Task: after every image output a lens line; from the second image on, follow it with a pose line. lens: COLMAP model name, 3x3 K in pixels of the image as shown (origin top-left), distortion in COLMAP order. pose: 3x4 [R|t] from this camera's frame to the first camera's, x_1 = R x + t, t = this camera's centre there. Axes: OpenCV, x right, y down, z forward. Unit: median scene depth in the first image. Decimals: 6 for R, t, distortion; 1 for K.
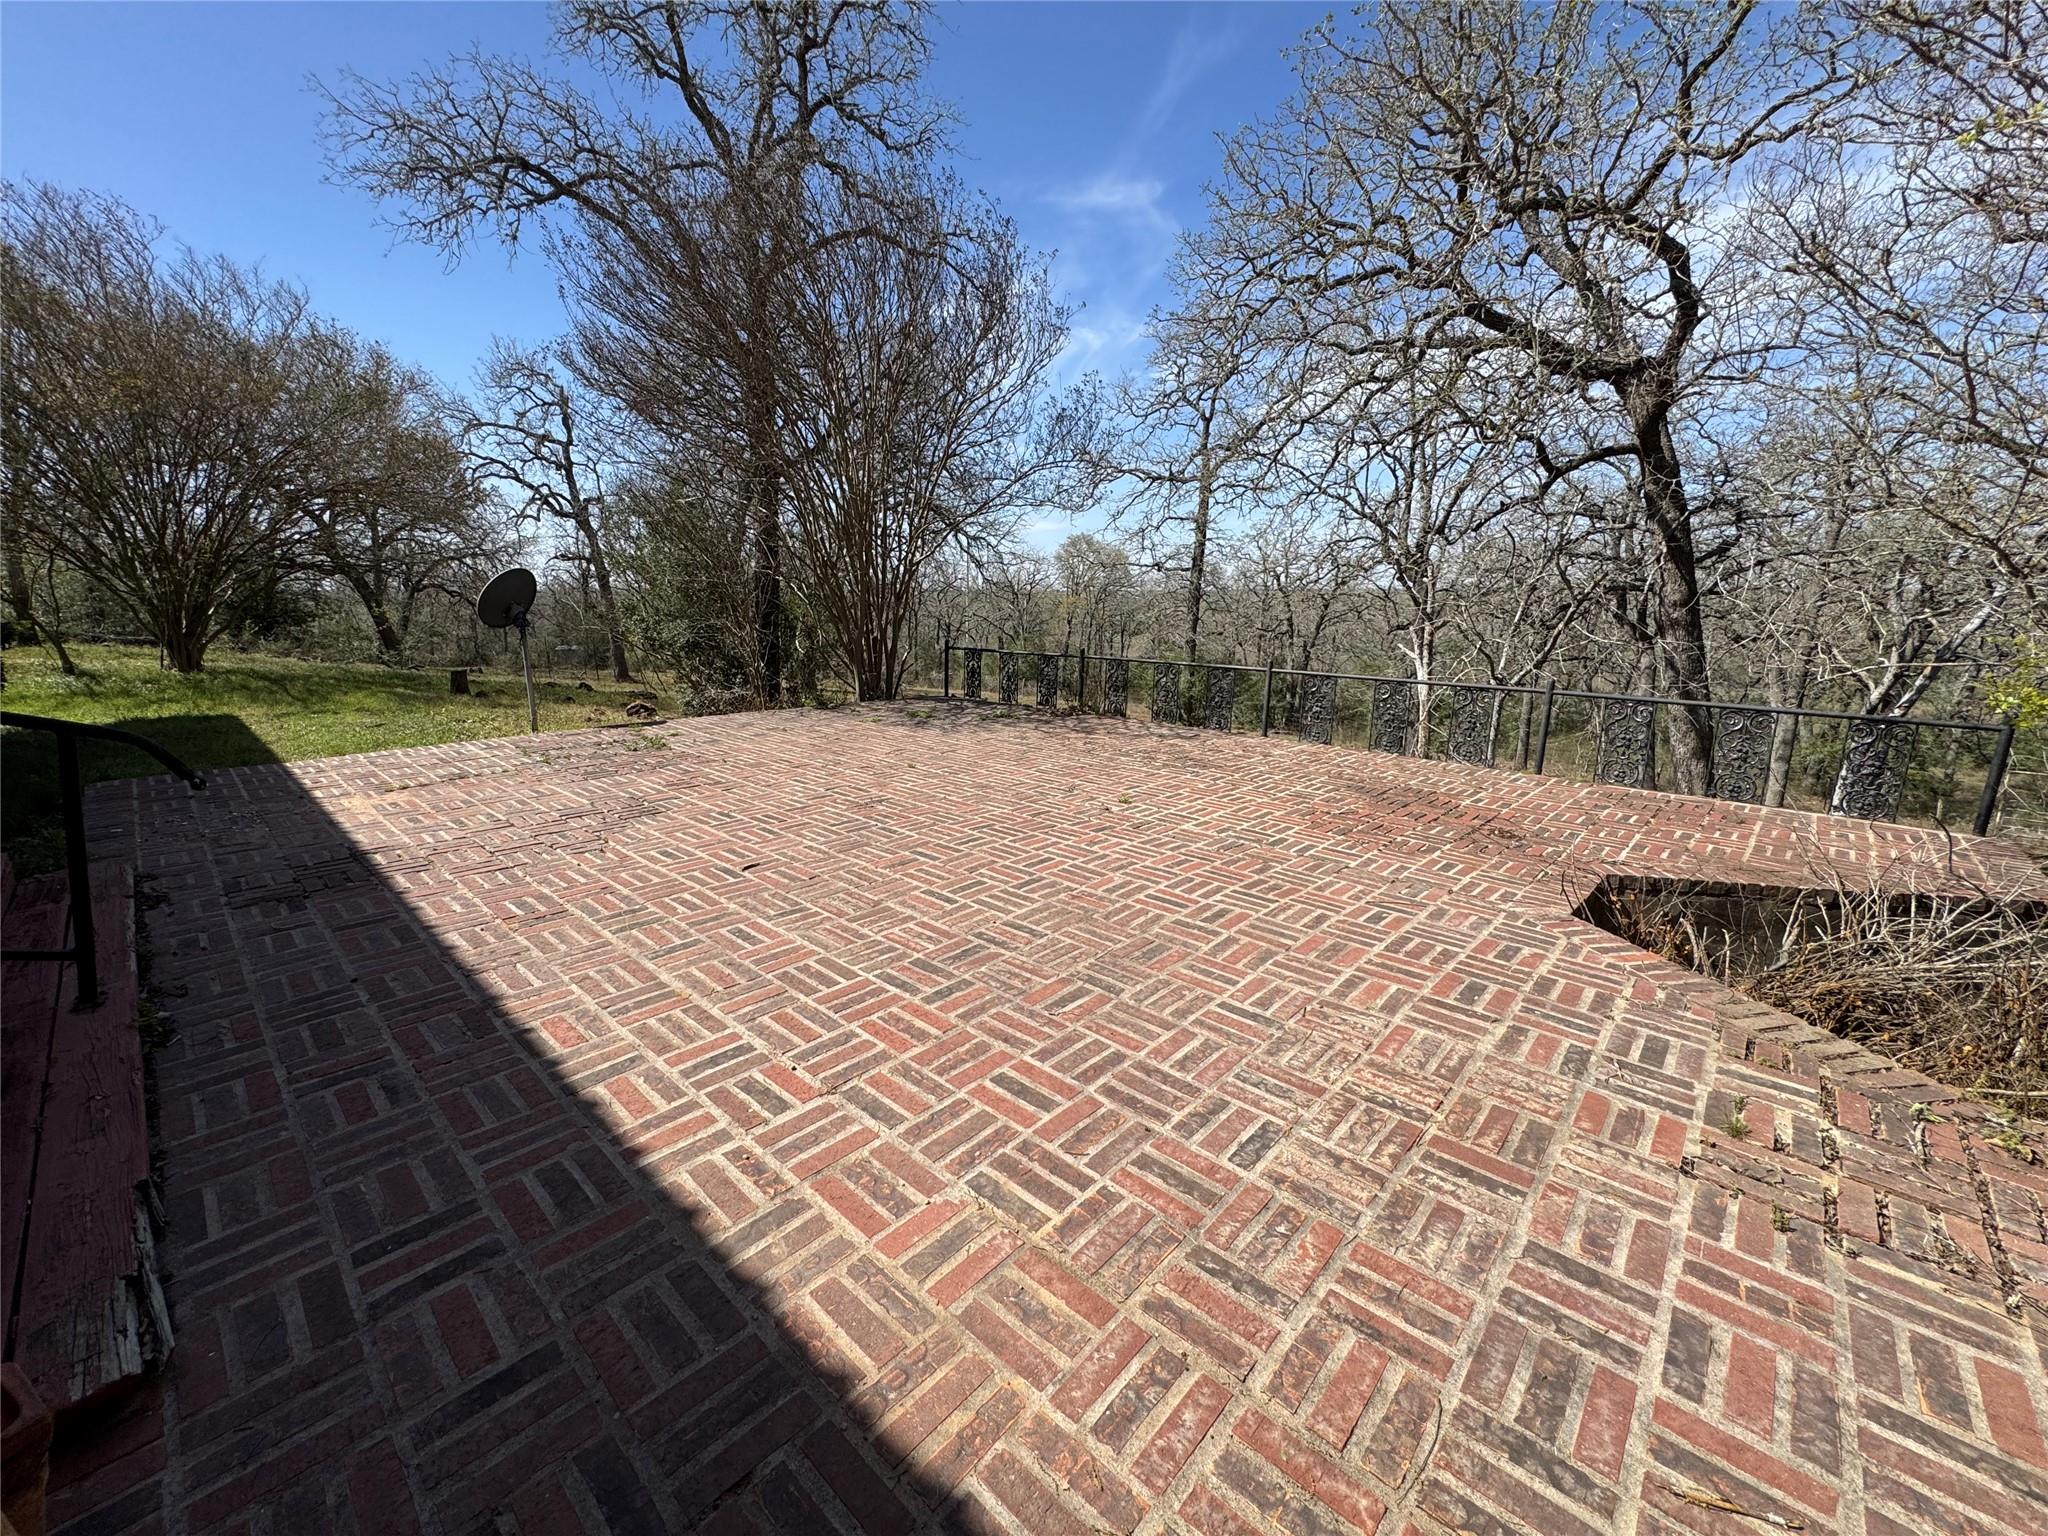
lens RADIAL K [[823.2, 0, 1024.0], [0, 823.2, 768.0], [0, 0, 1]] dist [-0.001281, -0.000092]
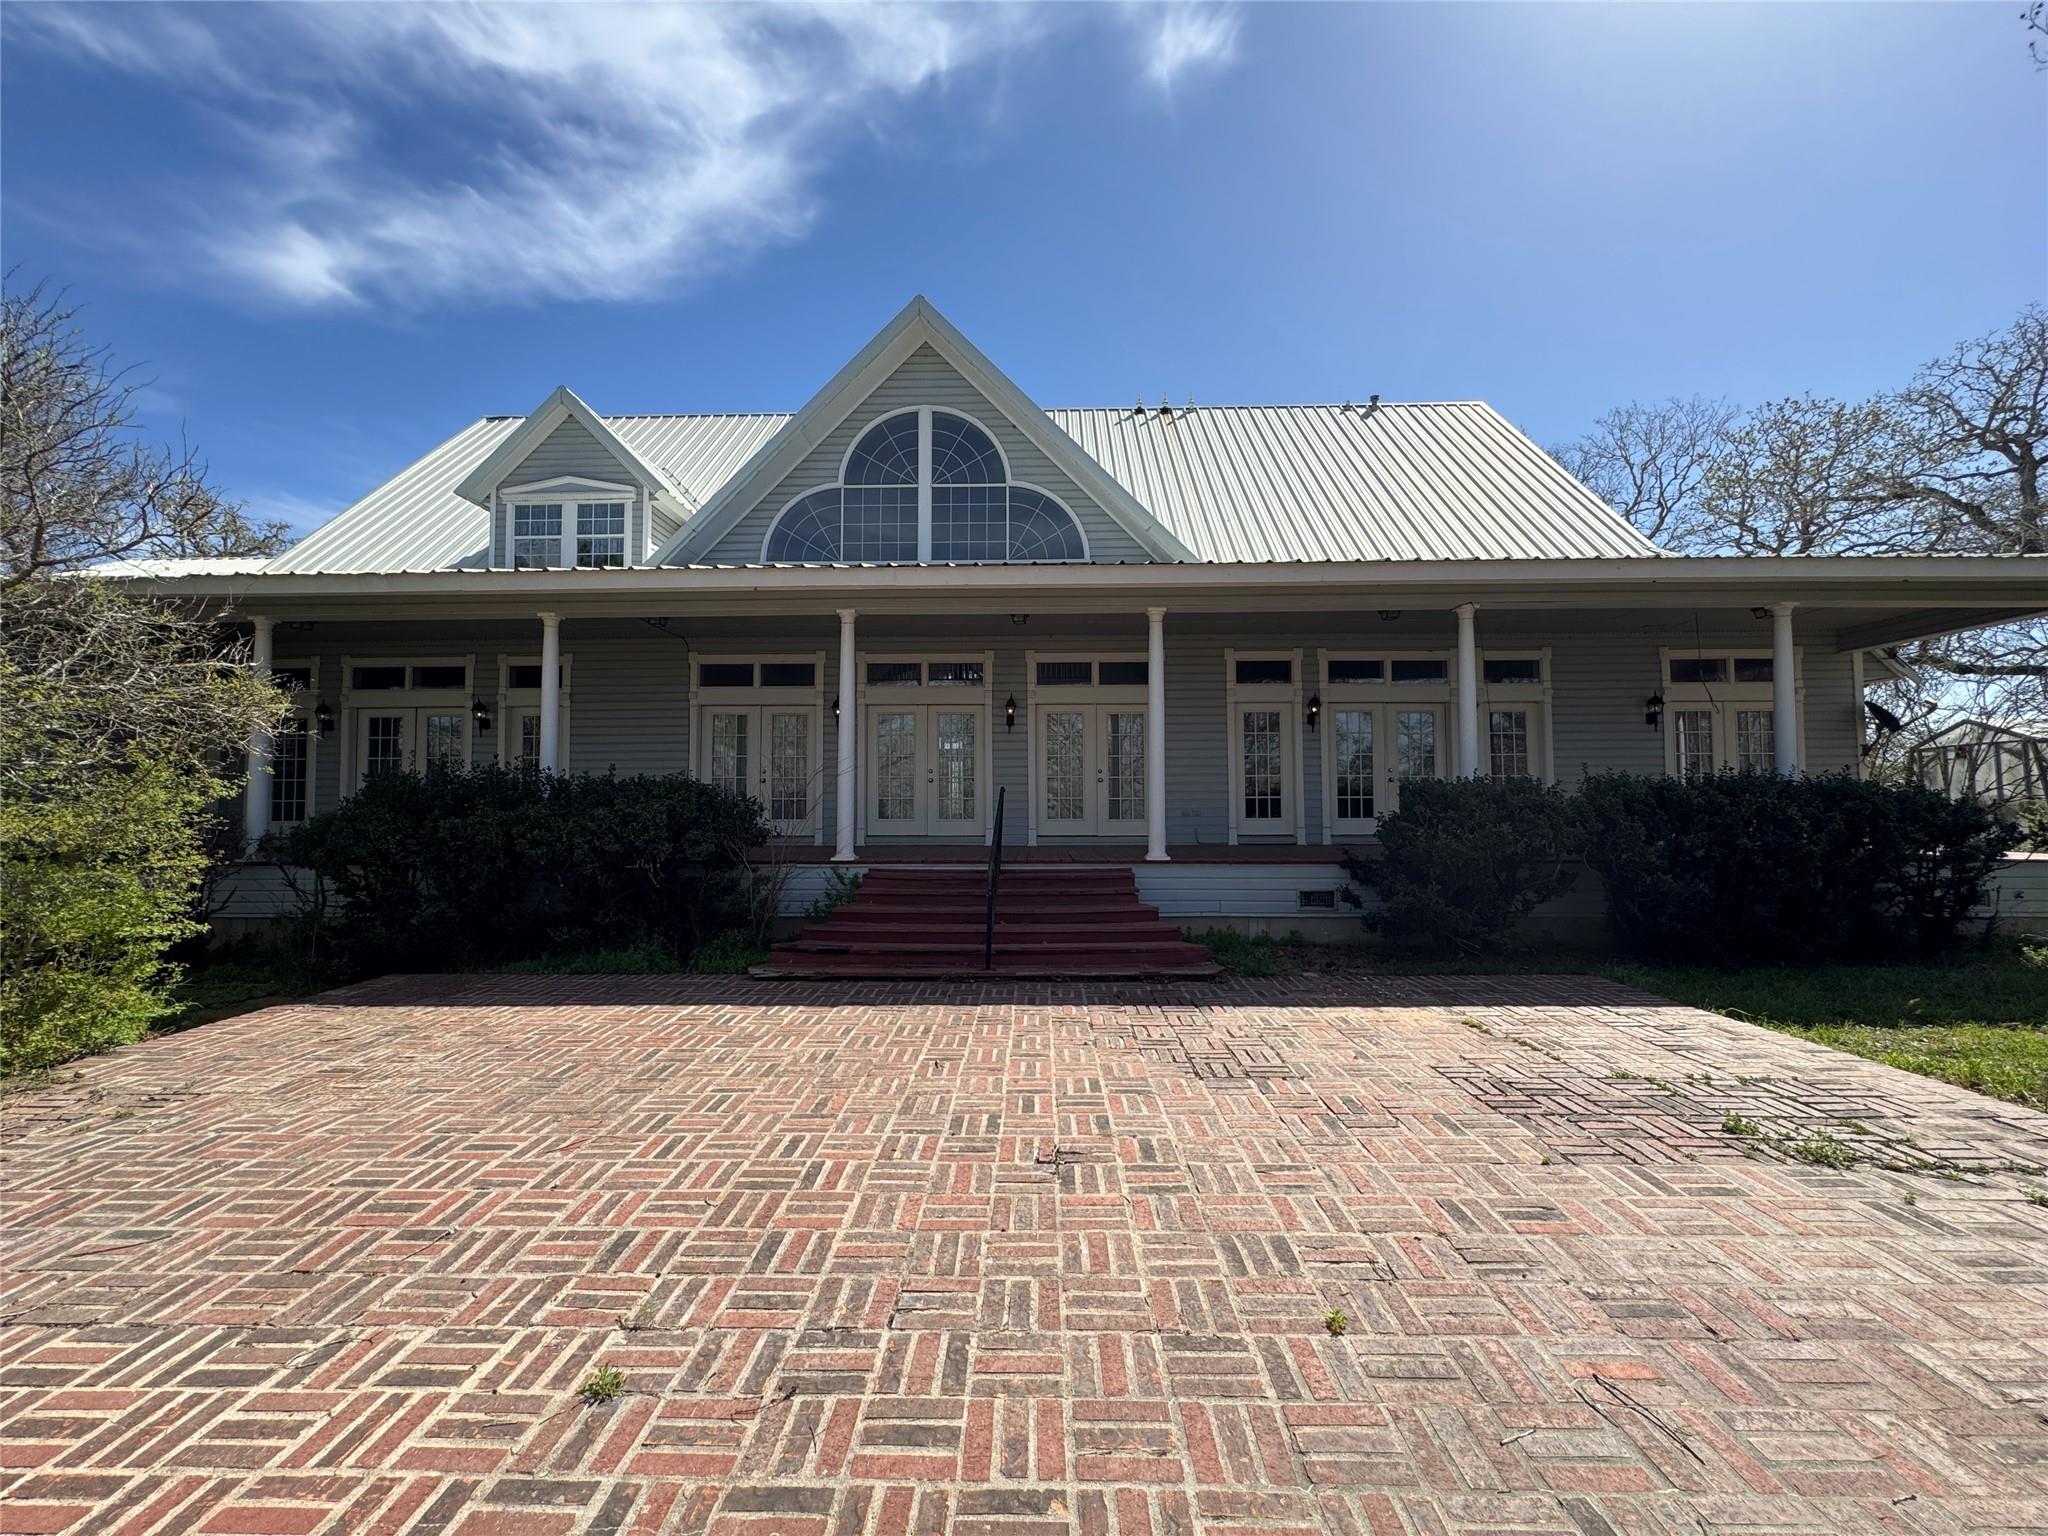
lens RADIAL K [[823.2, 0, 1024.0], [0, 823.2, 768.0], [0, 0, 1]] dist [-0.001281, -0.000092]
pose [[-0.752329, -0.029518, -0.658126, 0.298588], [-0.134824, 0.984750, 0.109954, -0.385854], [0.644844, 0.171453, -0.744836, 1.750021]]
